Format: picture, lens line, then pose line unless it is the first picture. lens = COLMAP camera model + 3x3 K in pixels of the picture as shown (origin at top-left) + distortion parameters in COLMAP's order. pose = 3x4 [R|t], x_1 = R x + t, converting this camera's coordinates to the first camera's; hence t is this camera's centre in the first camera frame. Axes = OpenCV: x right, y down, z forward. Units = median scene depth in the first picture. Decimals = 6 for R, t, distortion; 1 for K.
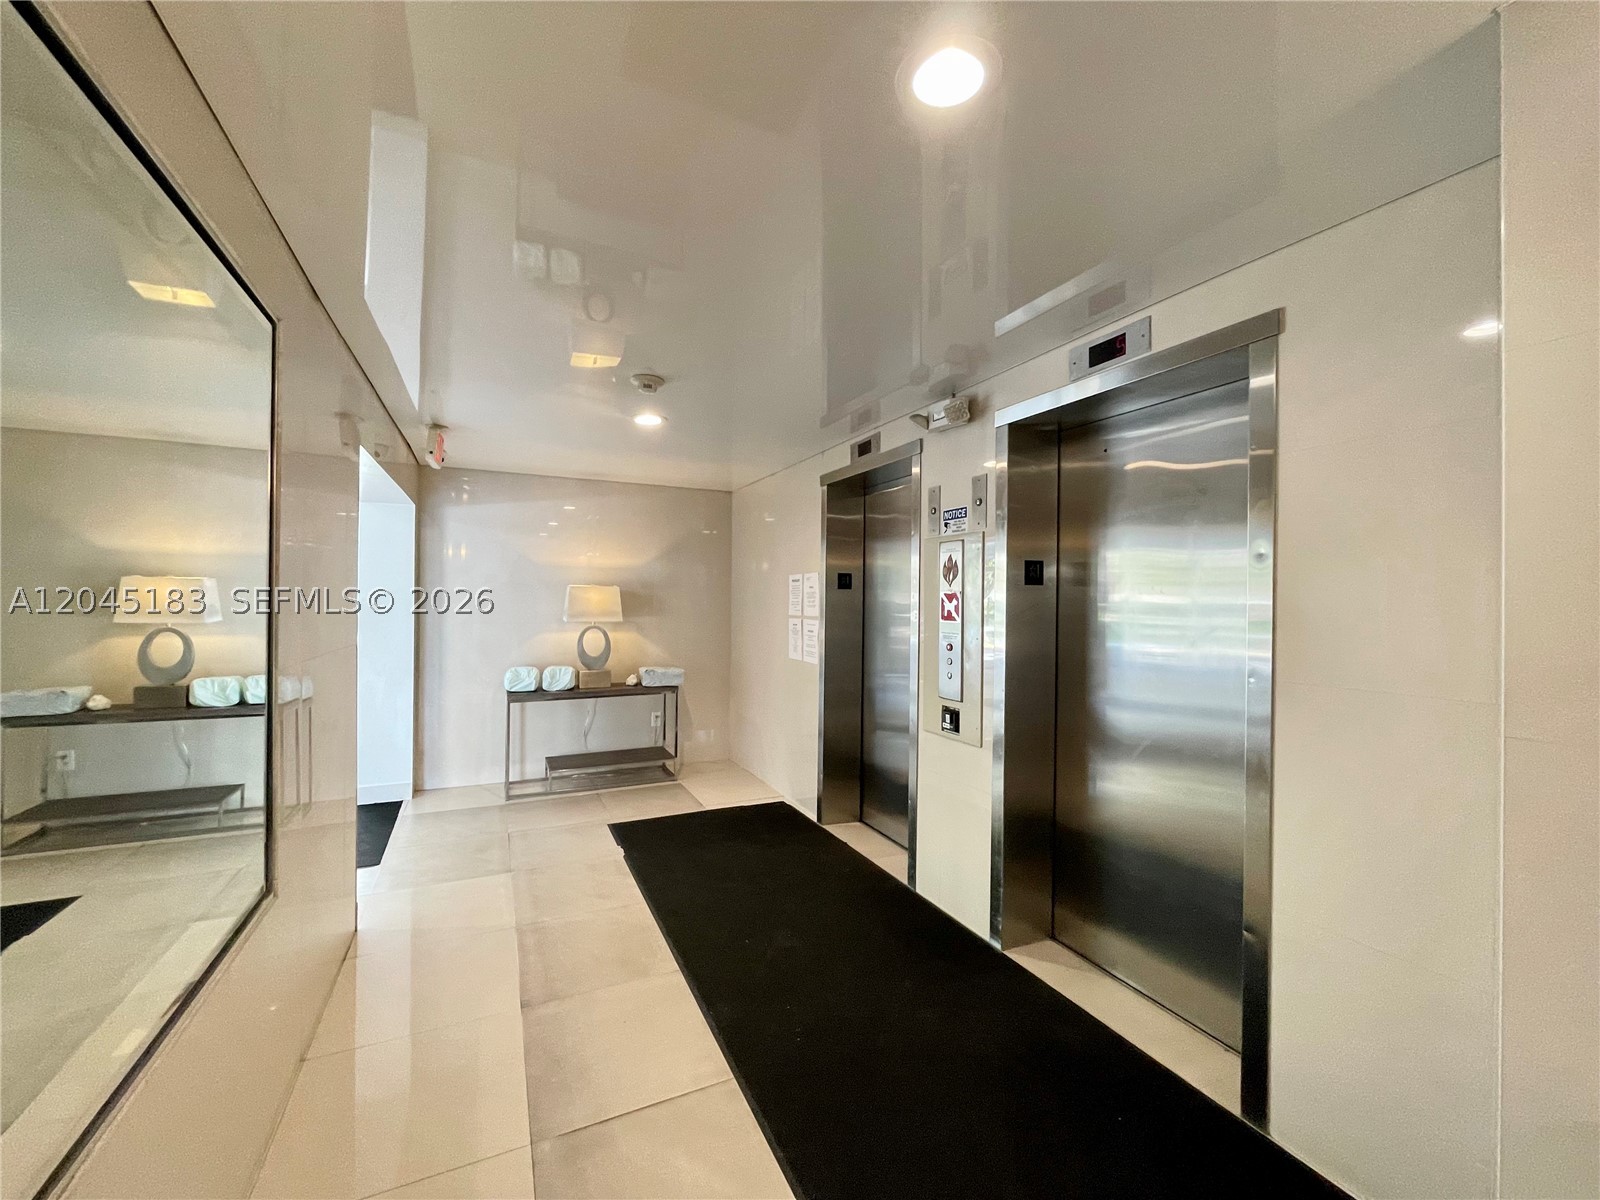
lens RADIAL K [[644.0, 0, 800.0], [0, 644.0, 600.0], [0, 0, 1]] dist [-0.002480, -0.000302]
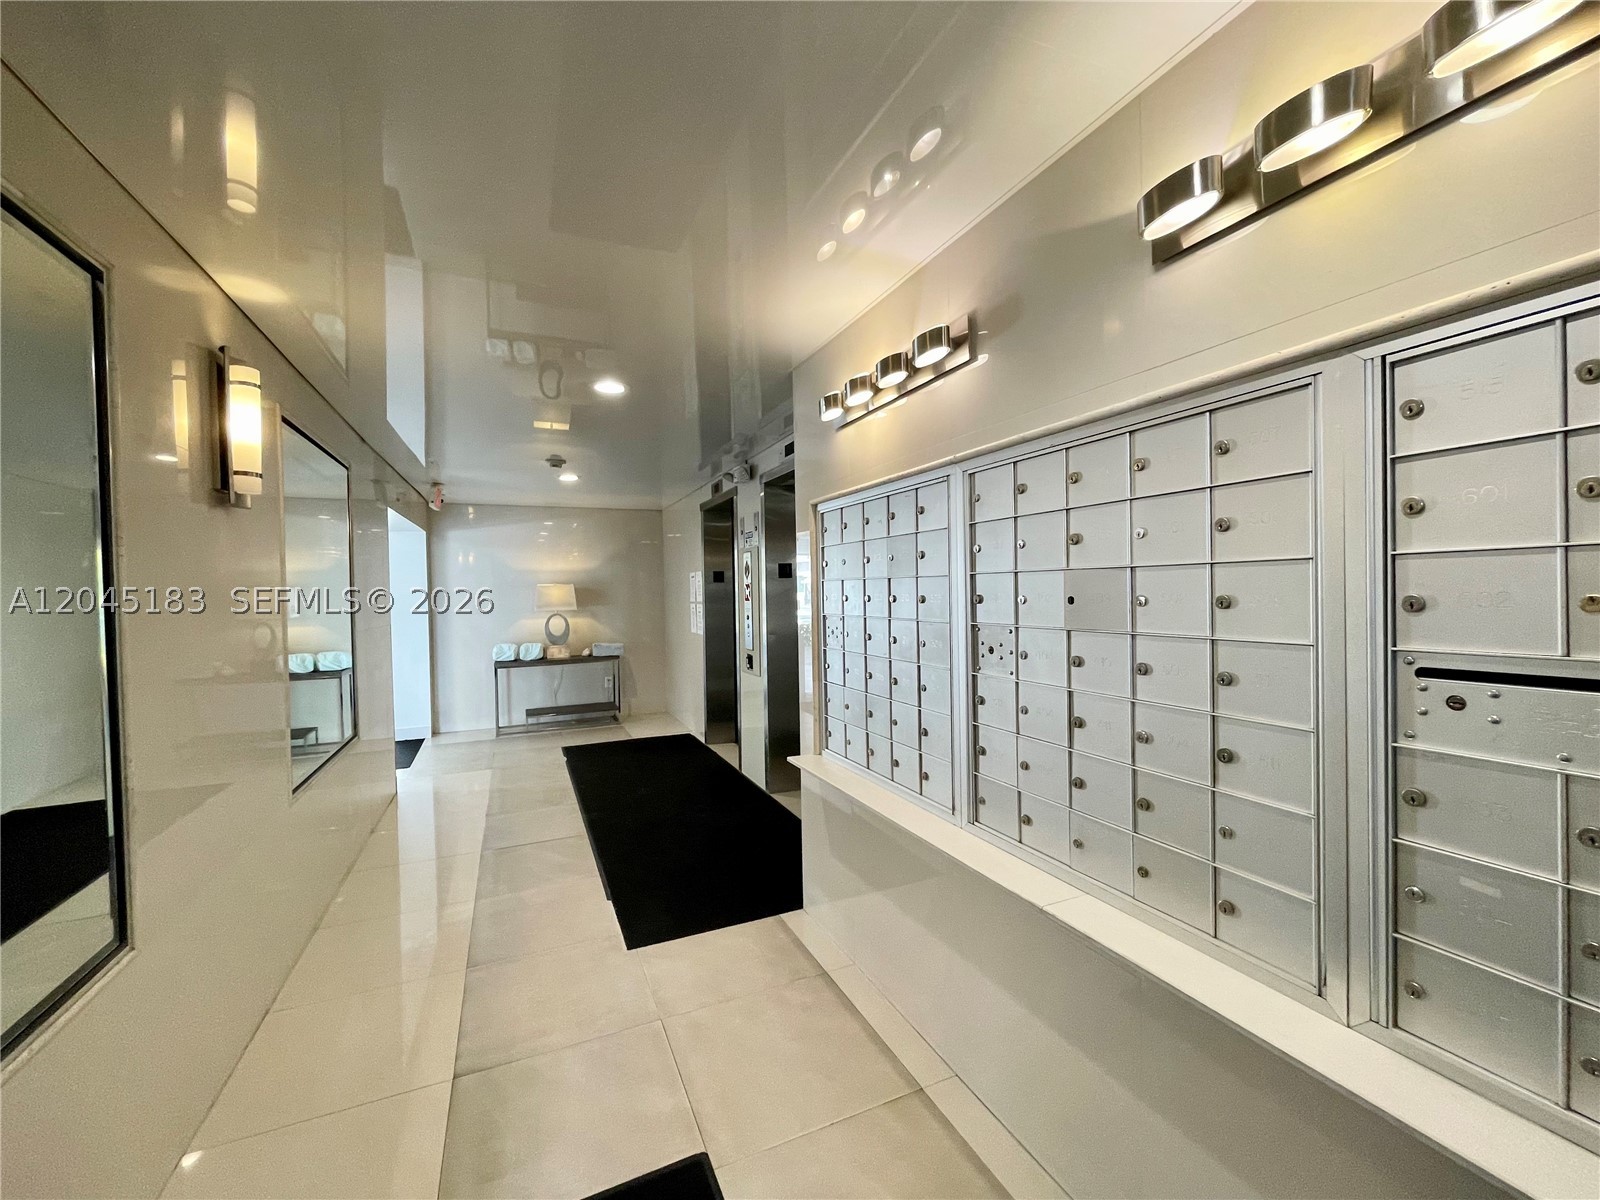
lens RADIAL K [[655.2, 0, 800.0], [0, 655.2, 600.0], [0, 0, 1]] dist [0.002541, 0.000107]
pose [[0.998865, -0.028553, -0.038131, 0.278917], [0.029135, 0.999466, 0.014787, 0.005865], [0.037688, -0.015881, 0.999163, -0.419147]]
